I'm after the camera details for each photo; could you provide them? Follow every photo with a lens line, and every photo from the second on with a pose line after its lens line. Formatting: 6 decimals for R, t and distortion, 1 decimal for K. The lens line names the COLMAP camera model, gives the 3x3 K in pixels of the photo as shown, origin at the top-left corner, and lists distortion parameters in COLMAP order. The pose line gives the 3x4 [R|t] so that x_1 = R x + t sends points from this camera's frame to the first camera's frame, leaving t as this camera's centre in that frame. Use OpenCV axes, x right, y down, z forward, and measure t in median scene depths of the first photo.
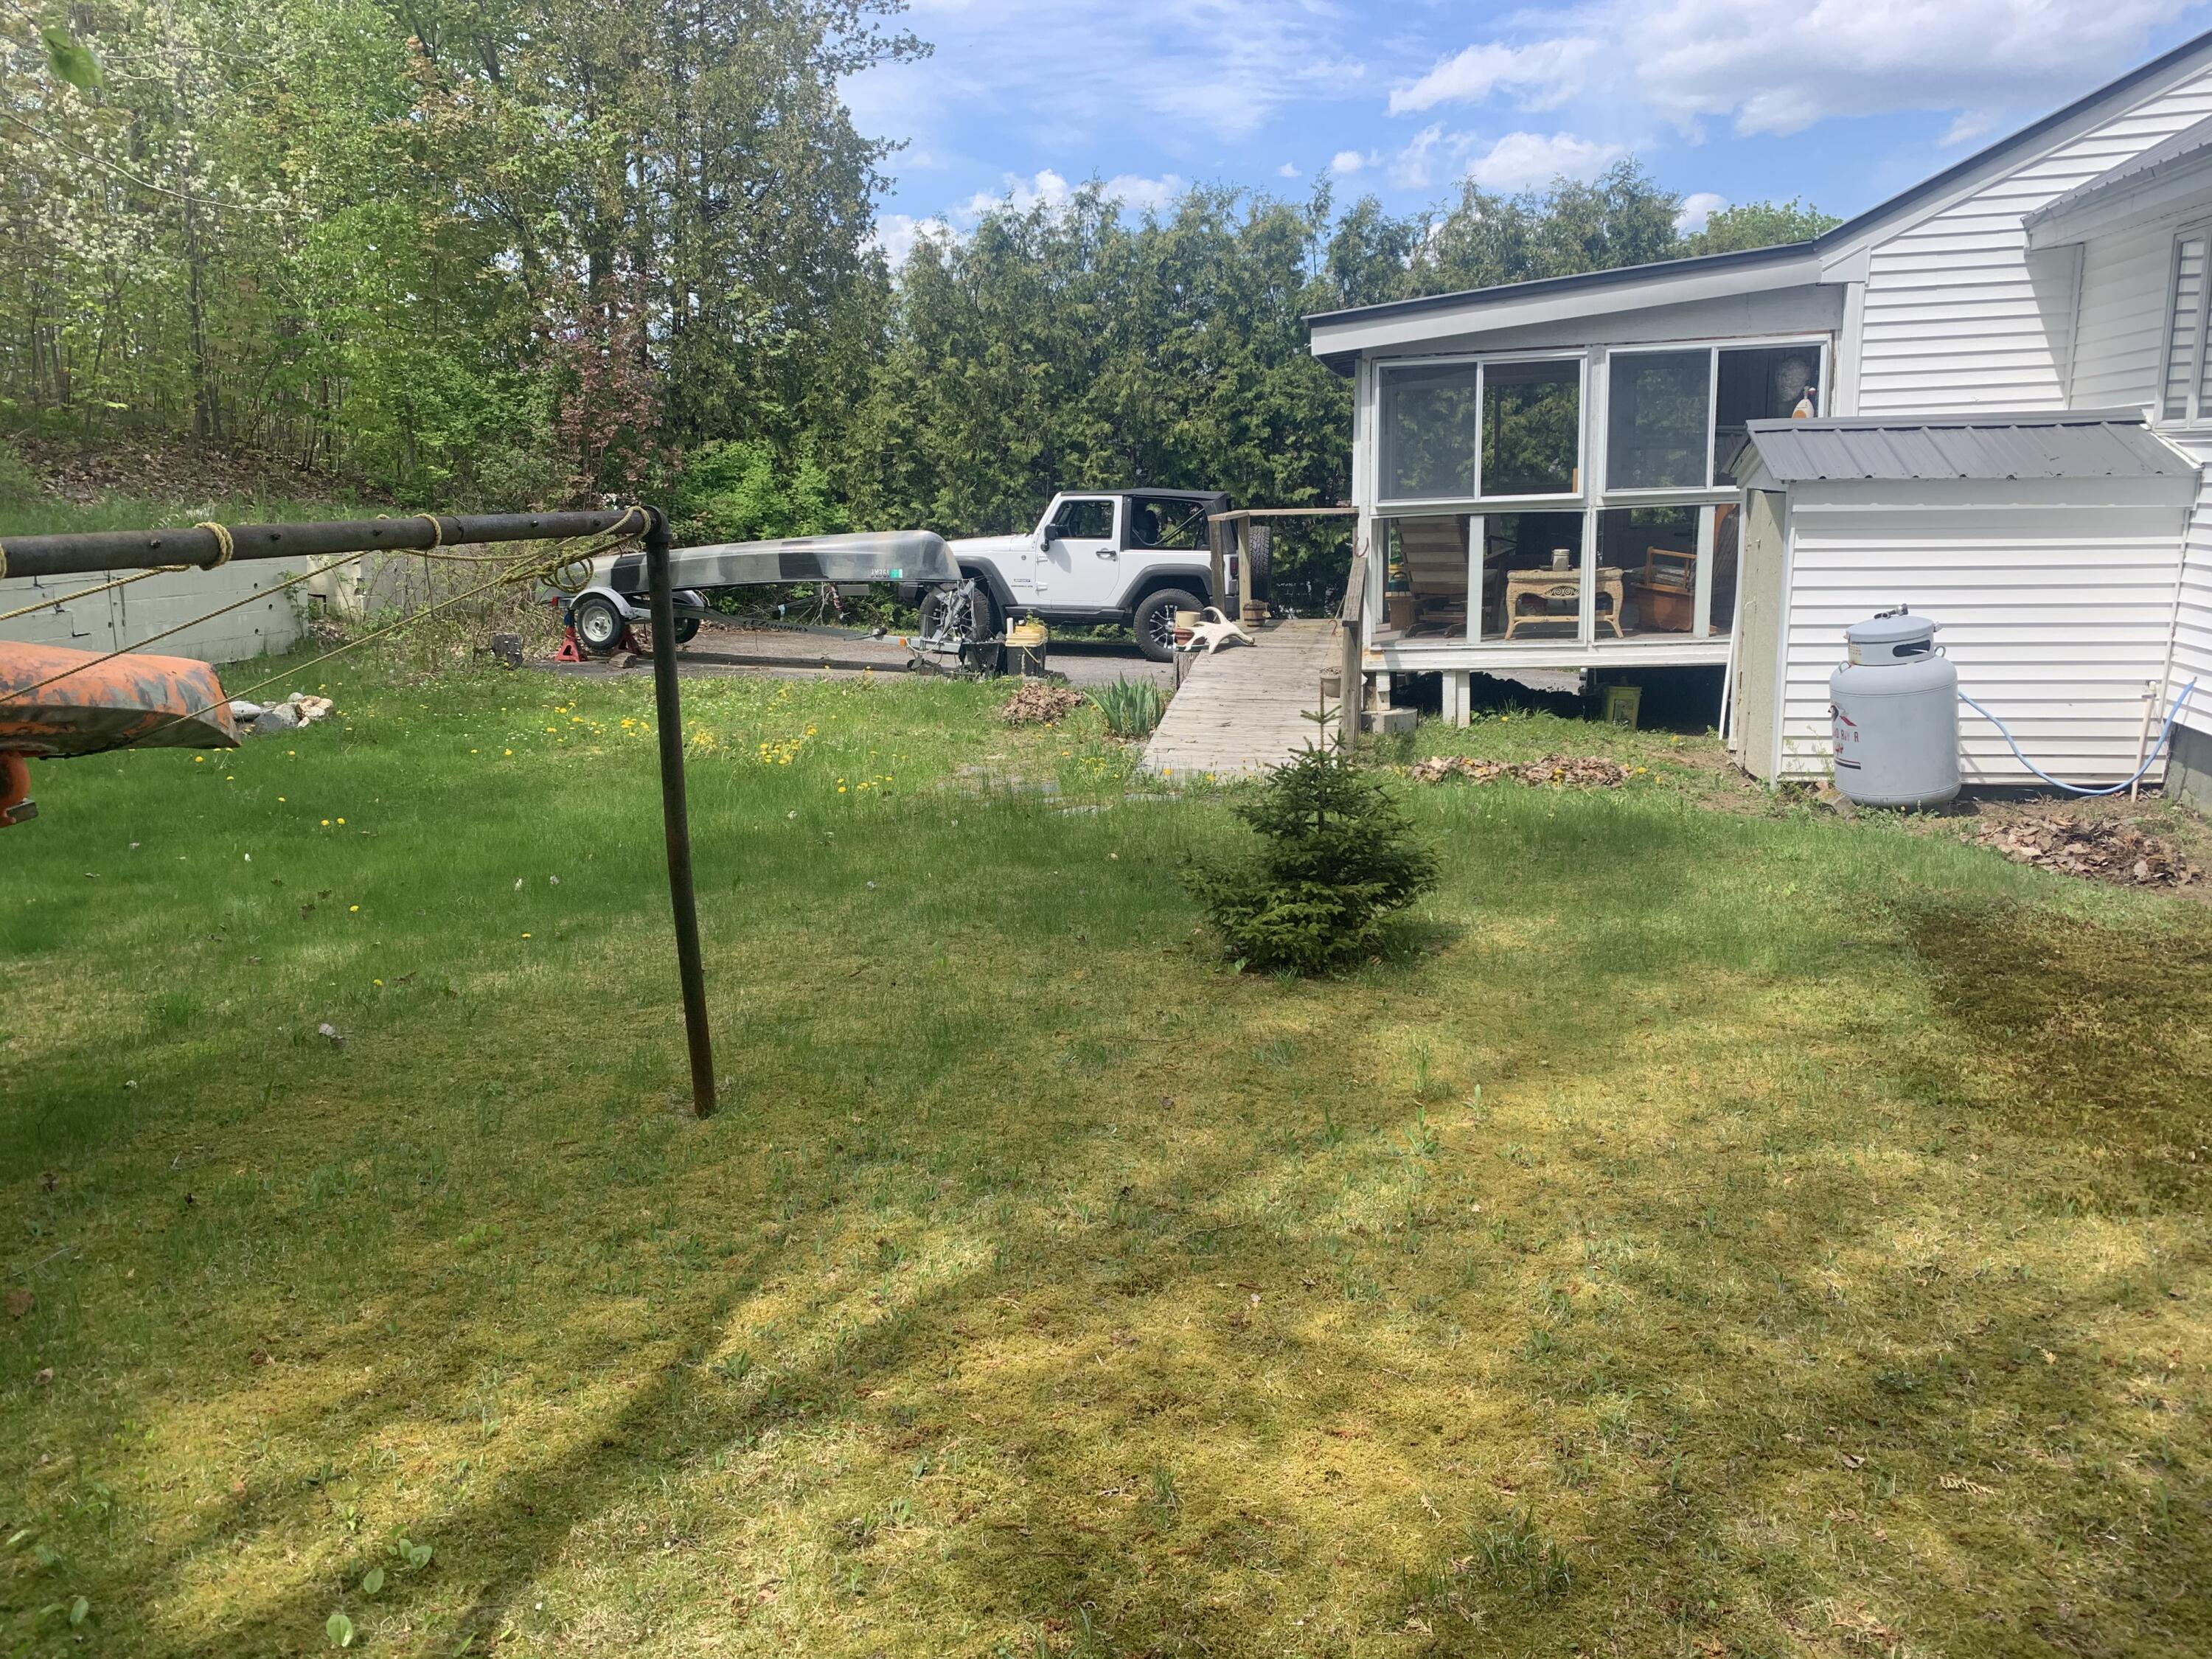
lens RADIAL K [[1703.9, 0, 1106.0], [0, 1703.9, 829.5], [0, 0, 1]] dist [0.046547, -0.058636]
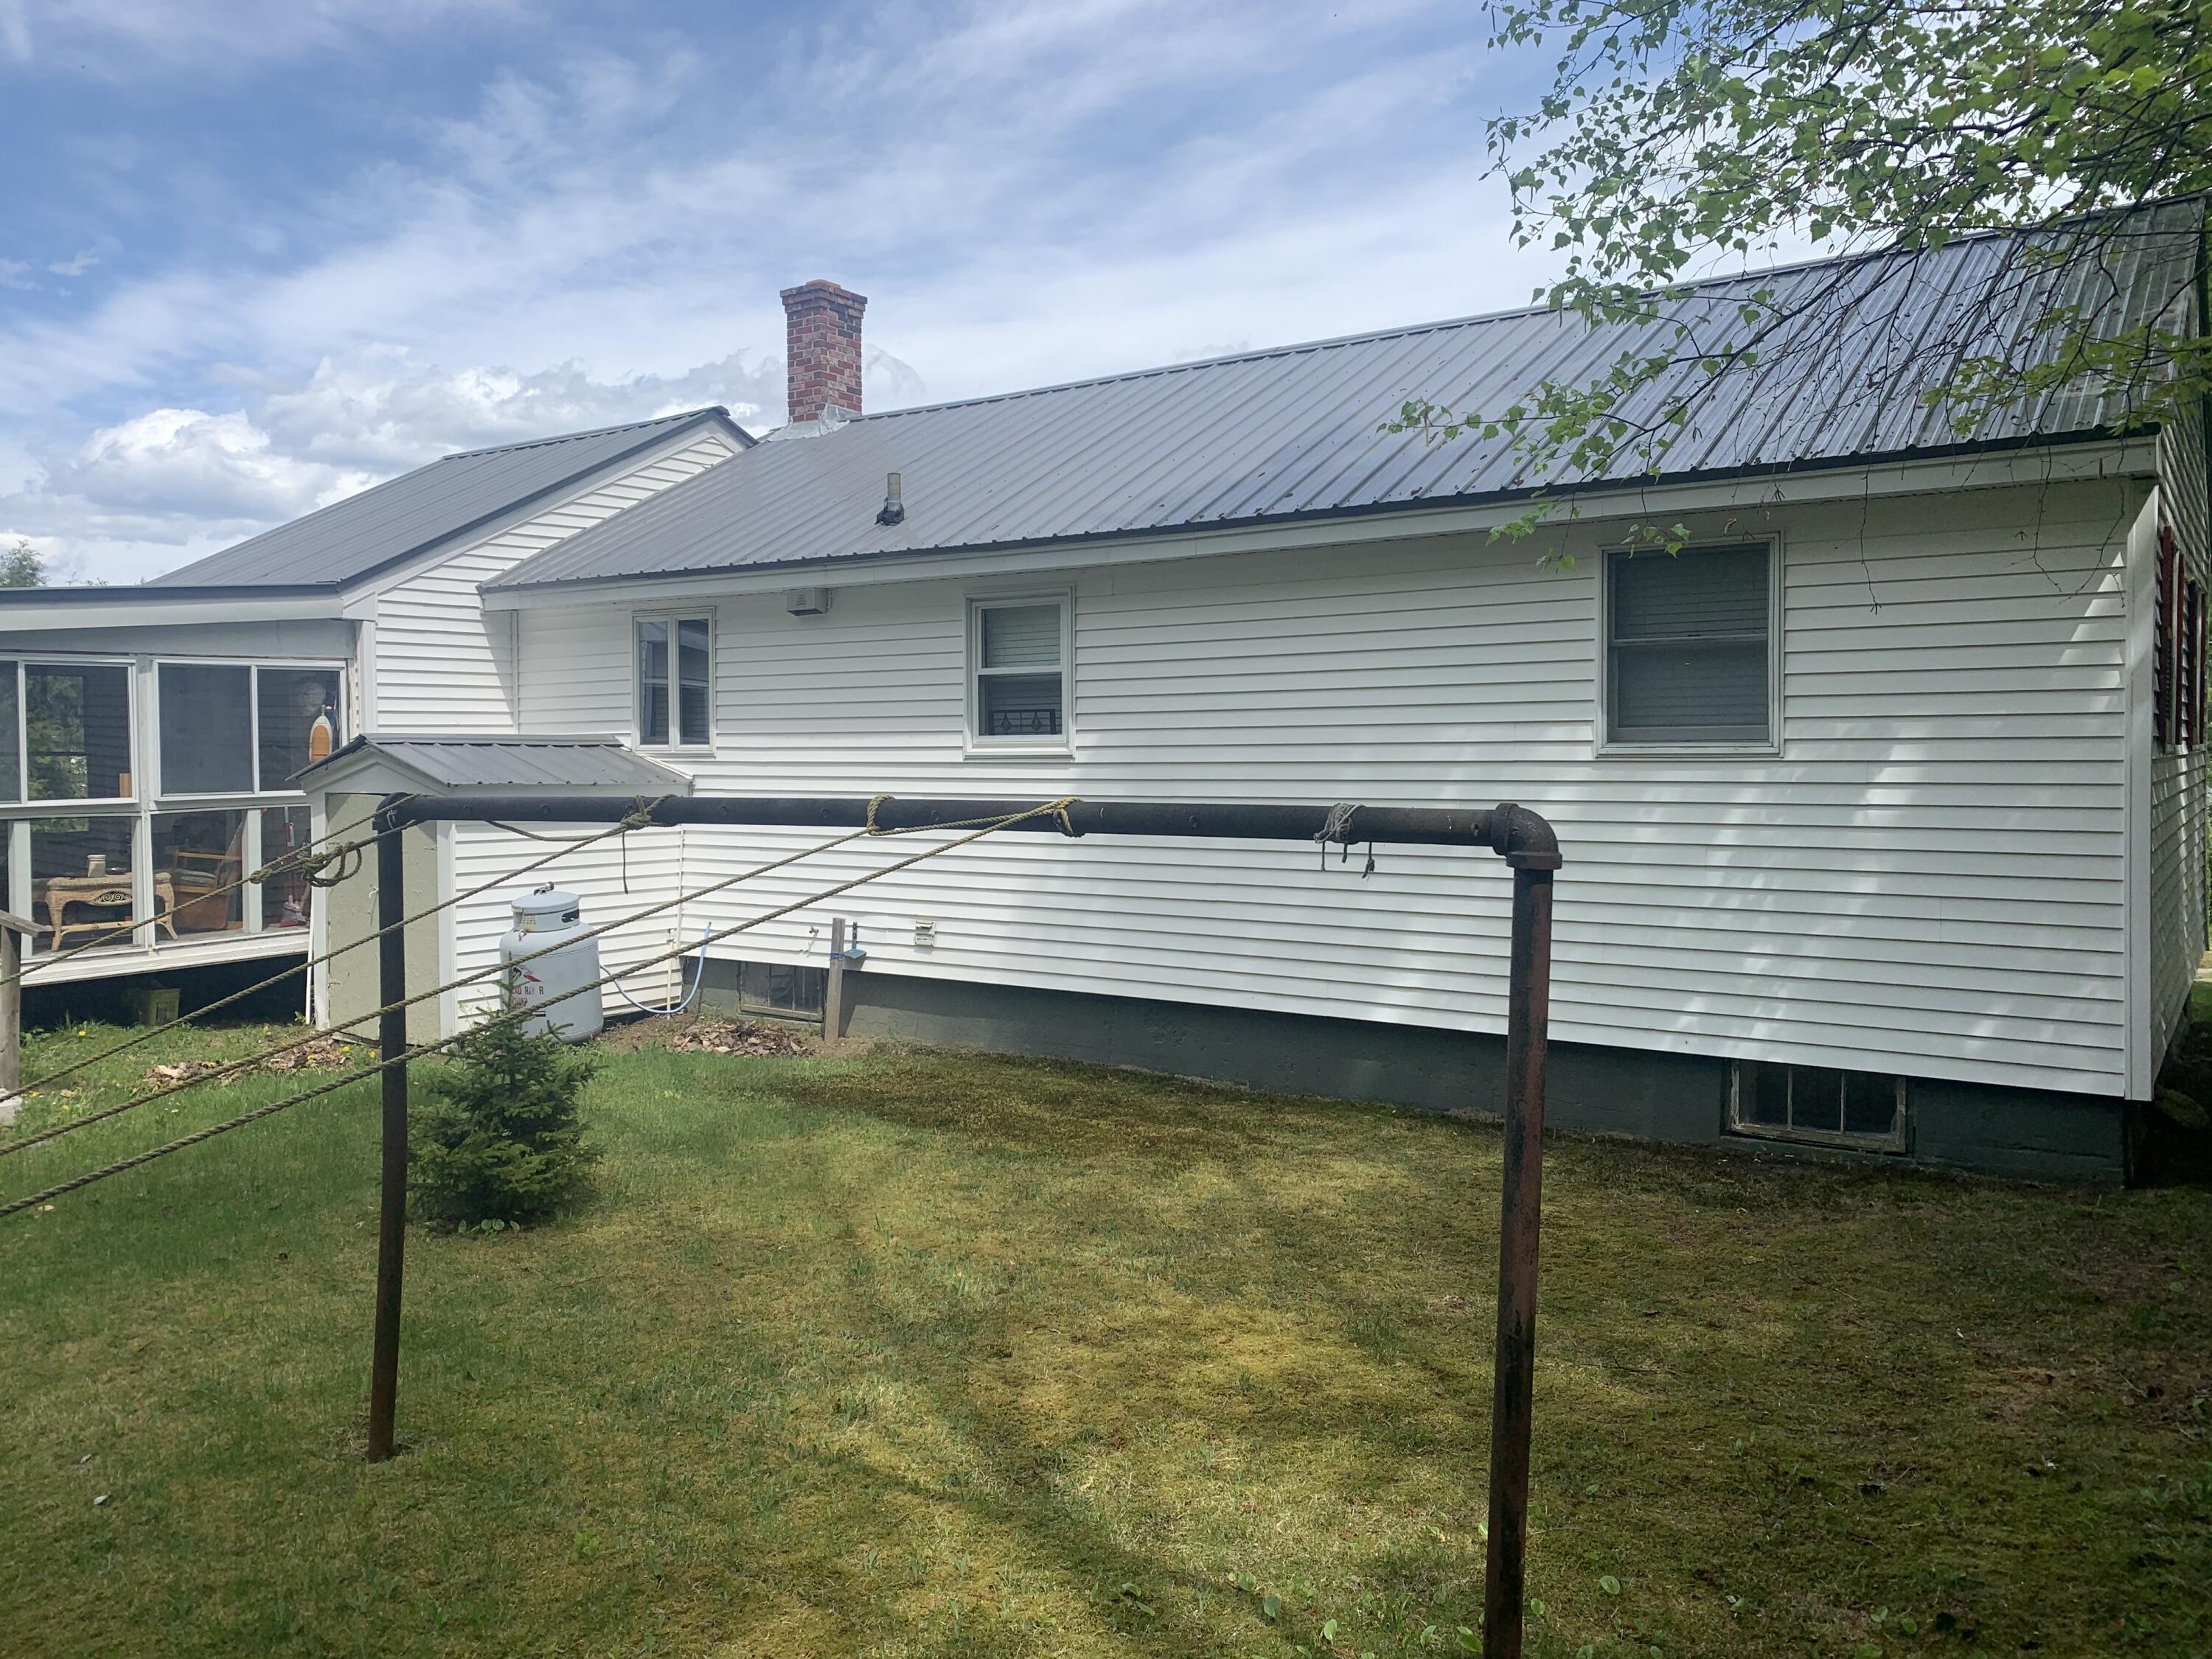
lens RADIAL K [[1703.9, 0, 1106.0], [0, 1703.9, 829.5], [0, 0, 1]] dist [0.046547, -0.058636]
pose [[0.394852, -0.018432, 0.918560, -0.448250], [0.185373, 0.980835, -0.060003, -0.015631], [-0.899849, 0.193969, 0.390701, 0.118739]]
